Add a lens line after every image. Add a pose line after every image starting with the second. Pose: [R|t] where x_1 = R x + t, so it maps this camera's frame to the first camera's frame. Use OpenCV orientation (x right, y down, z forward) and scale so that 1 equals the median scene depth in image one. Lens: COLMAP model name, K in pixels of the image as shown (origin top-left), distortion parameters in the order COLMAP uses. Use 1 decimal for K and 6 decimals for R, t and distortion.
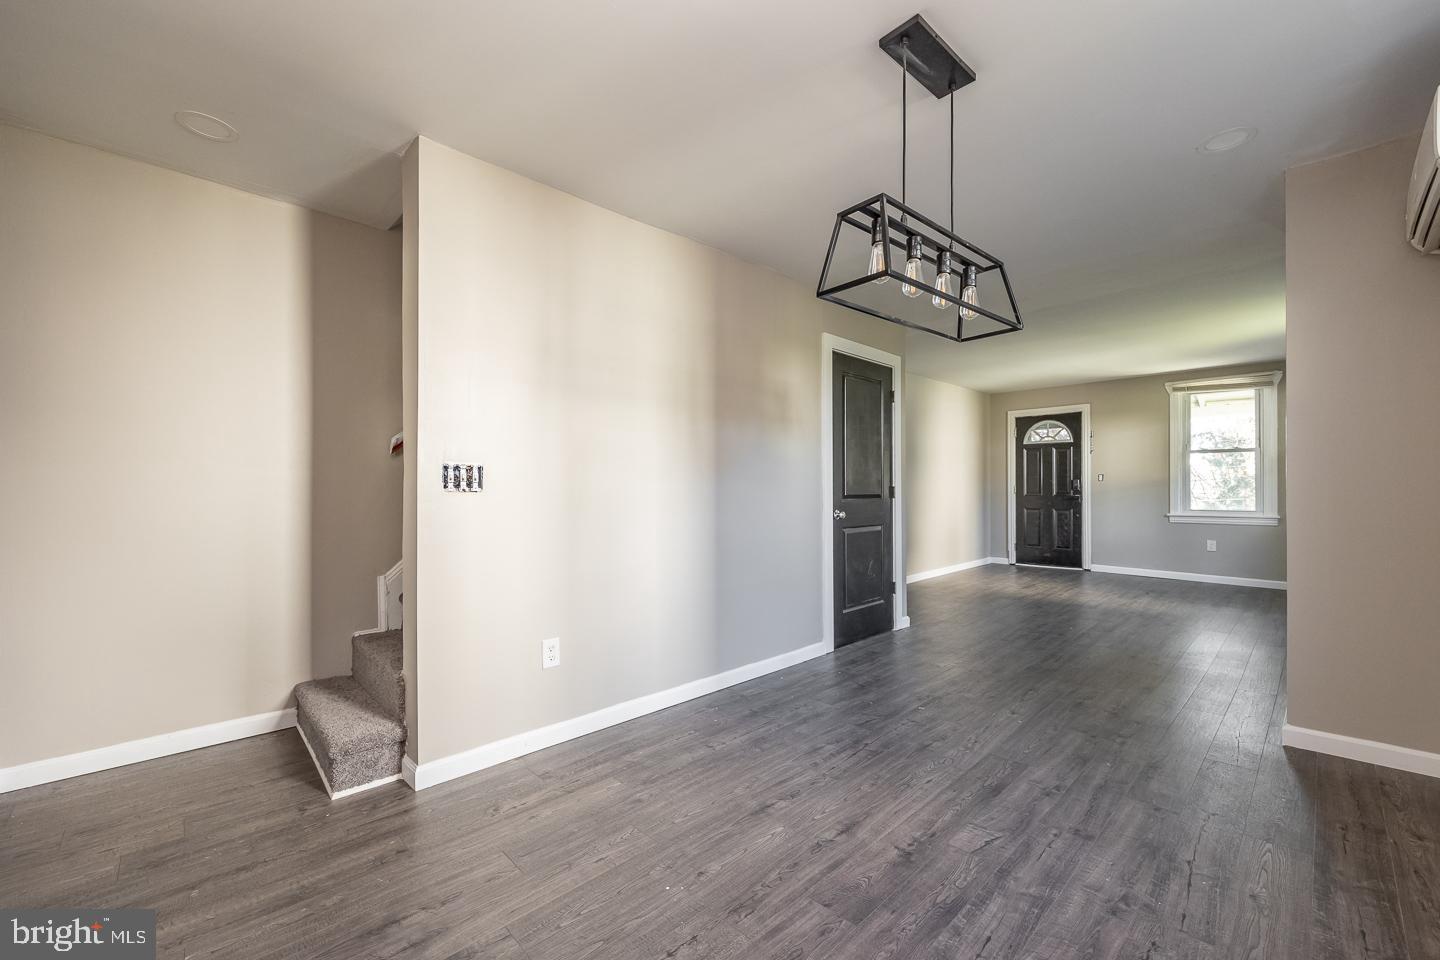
lens RADIAL K [[582.6, 0, 712.8], [0, 582.6, 486.6], [0, 0, 1]] dist [-0.004341, 0.000916]
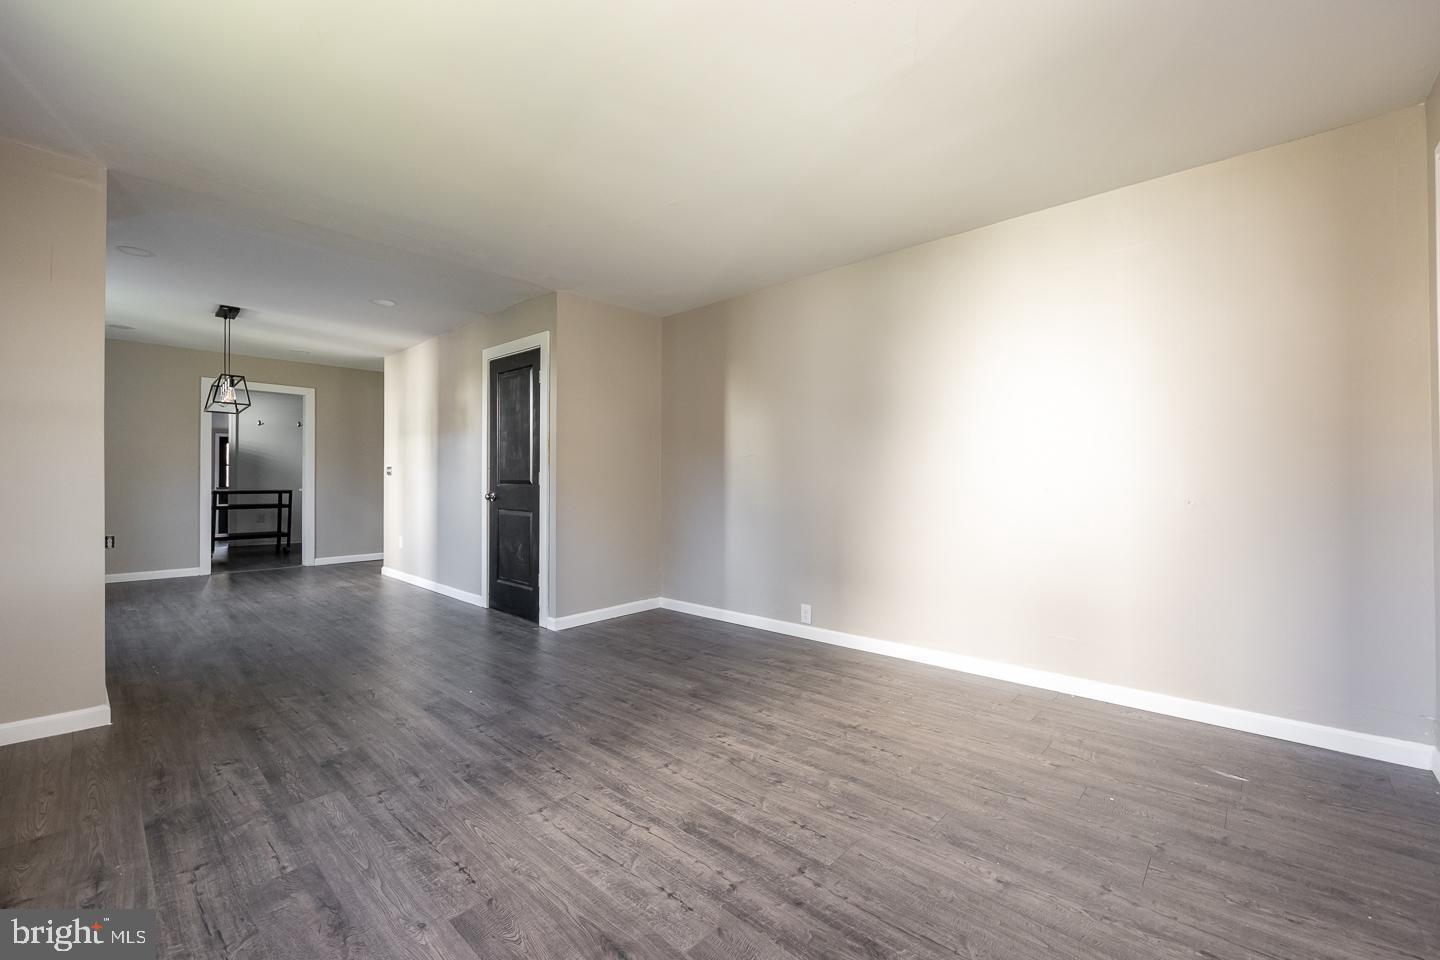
lens RADIAL K [[582.6, 0, 724.7], [0, 582.6, 475.4], [0, 0, 1]] dist [-0.004341, 0.000916]
pose [[0.077114, 0.002947, -0.997018, 1.323958], [0.004445, 0.999985, 0.003300, 0.003170], [0.997012, -0.004686, 0.077100, 1.274112]]
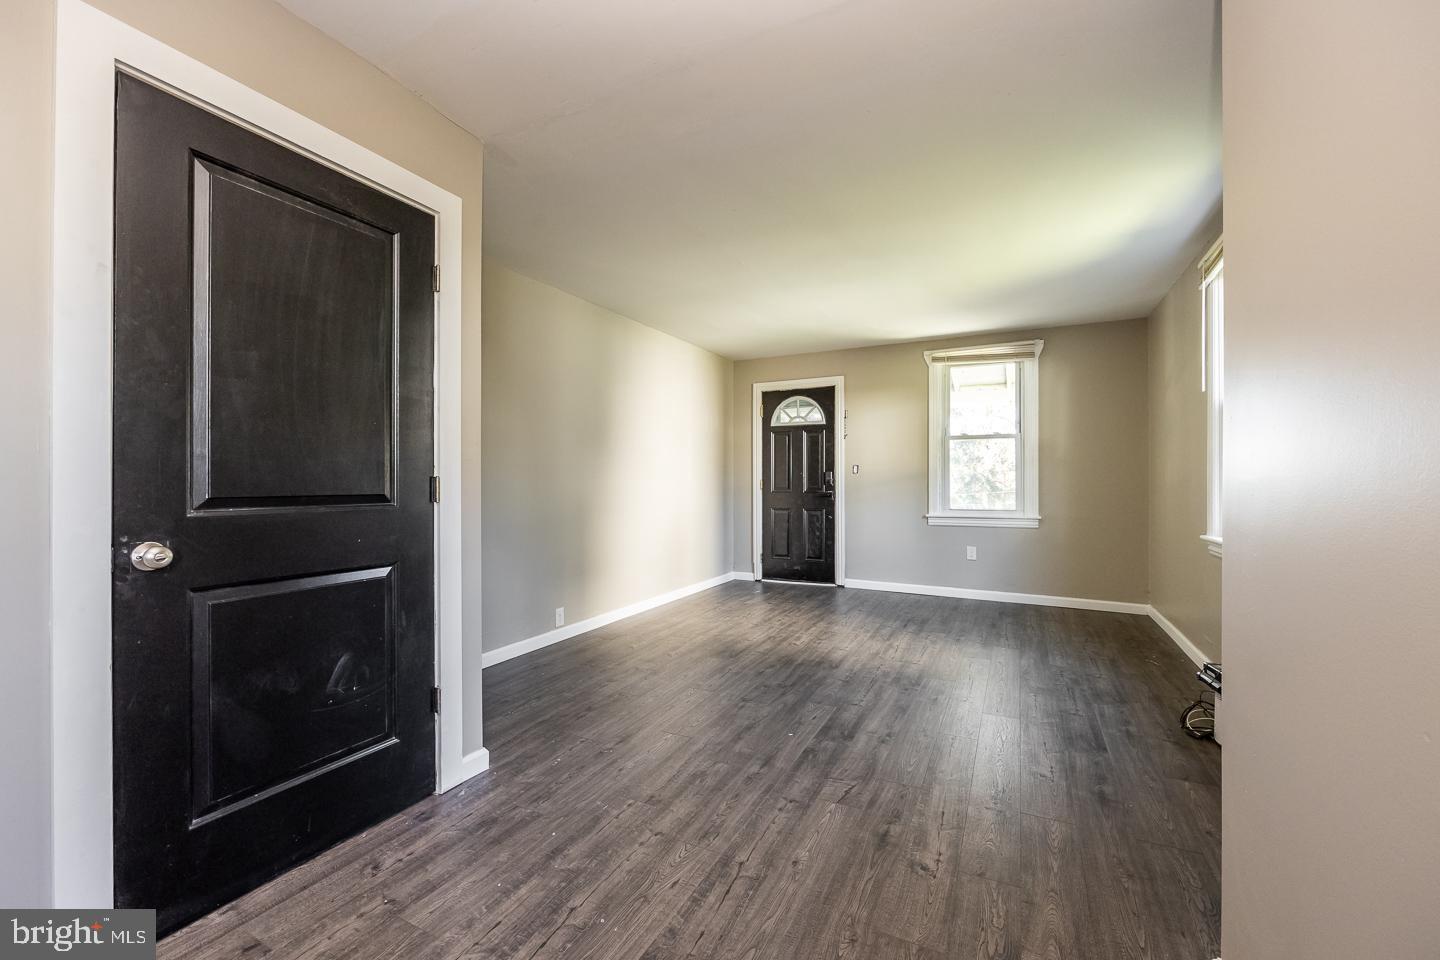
lens RADIAL K [[582.6, 0, 716.6], [0, 582.6, 479.6], [0, 0, 1]] dist [-0.004341, 0.000916]
pose [[0.945189, 0.003946, 0.326500, 0.379497], [-0.002675, 0.999987, -0.004343, 0.004520], [-0.326513, 0.003232, 0.945187, 0.515330]]
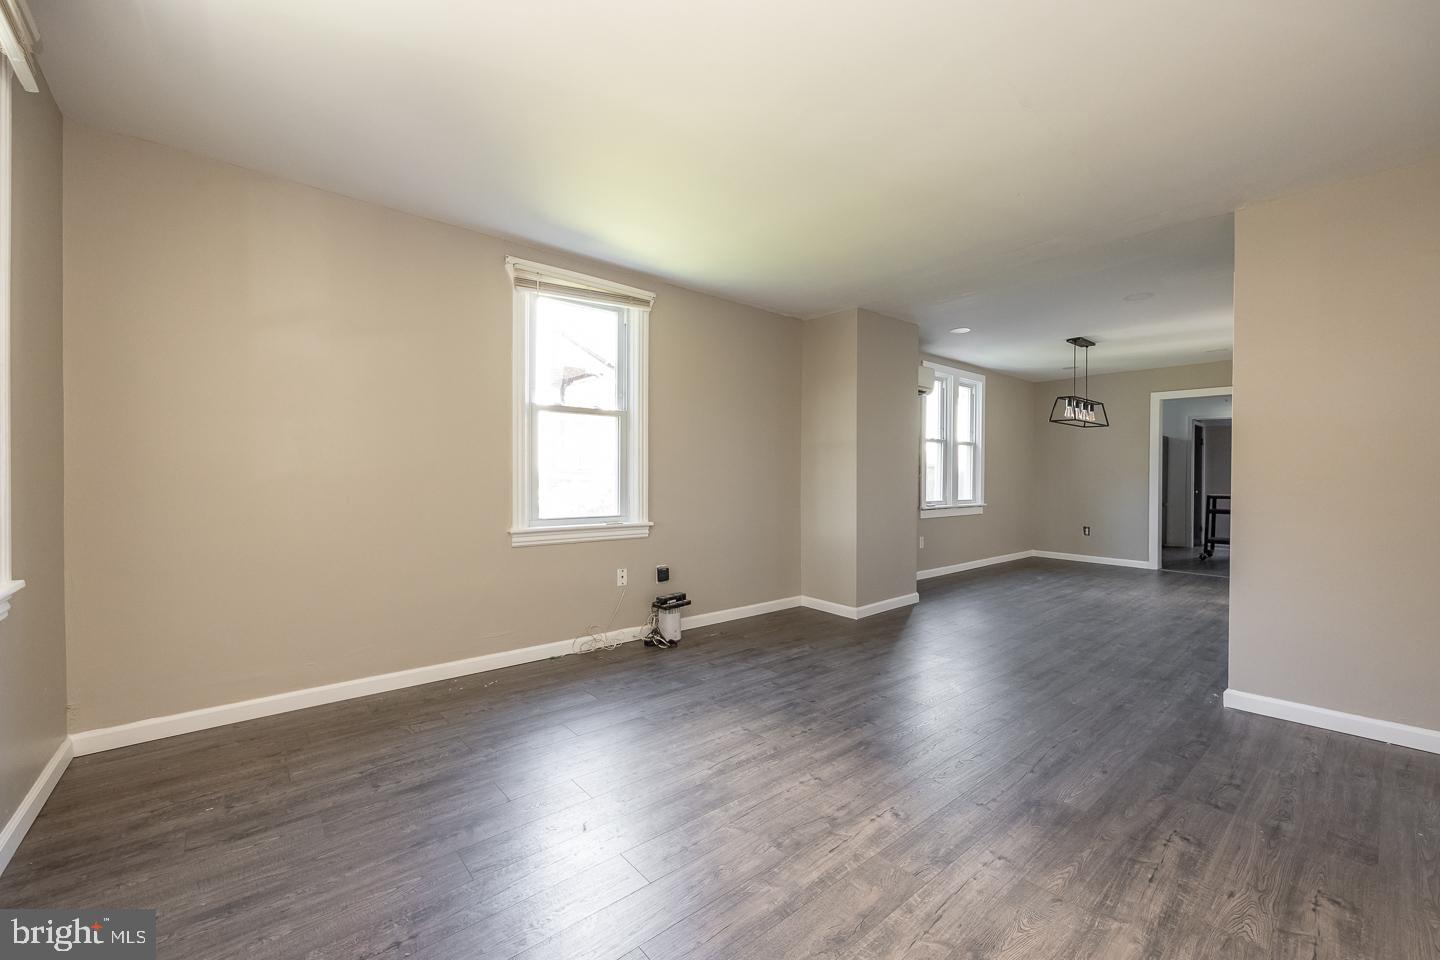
lens RADIAL K [[582.6, 0, 731.4], [0, 582.6, 482.0], [0, 0, 1]] dist [-0.004341, 0.000916]
pose [[-0.999408, 0.000643, 0.034393, 0.885063], [0.000683, 0.999999, 0.001173, 0.007250], [-0.034392, 0.001196, -0.999408, 1.736959]]
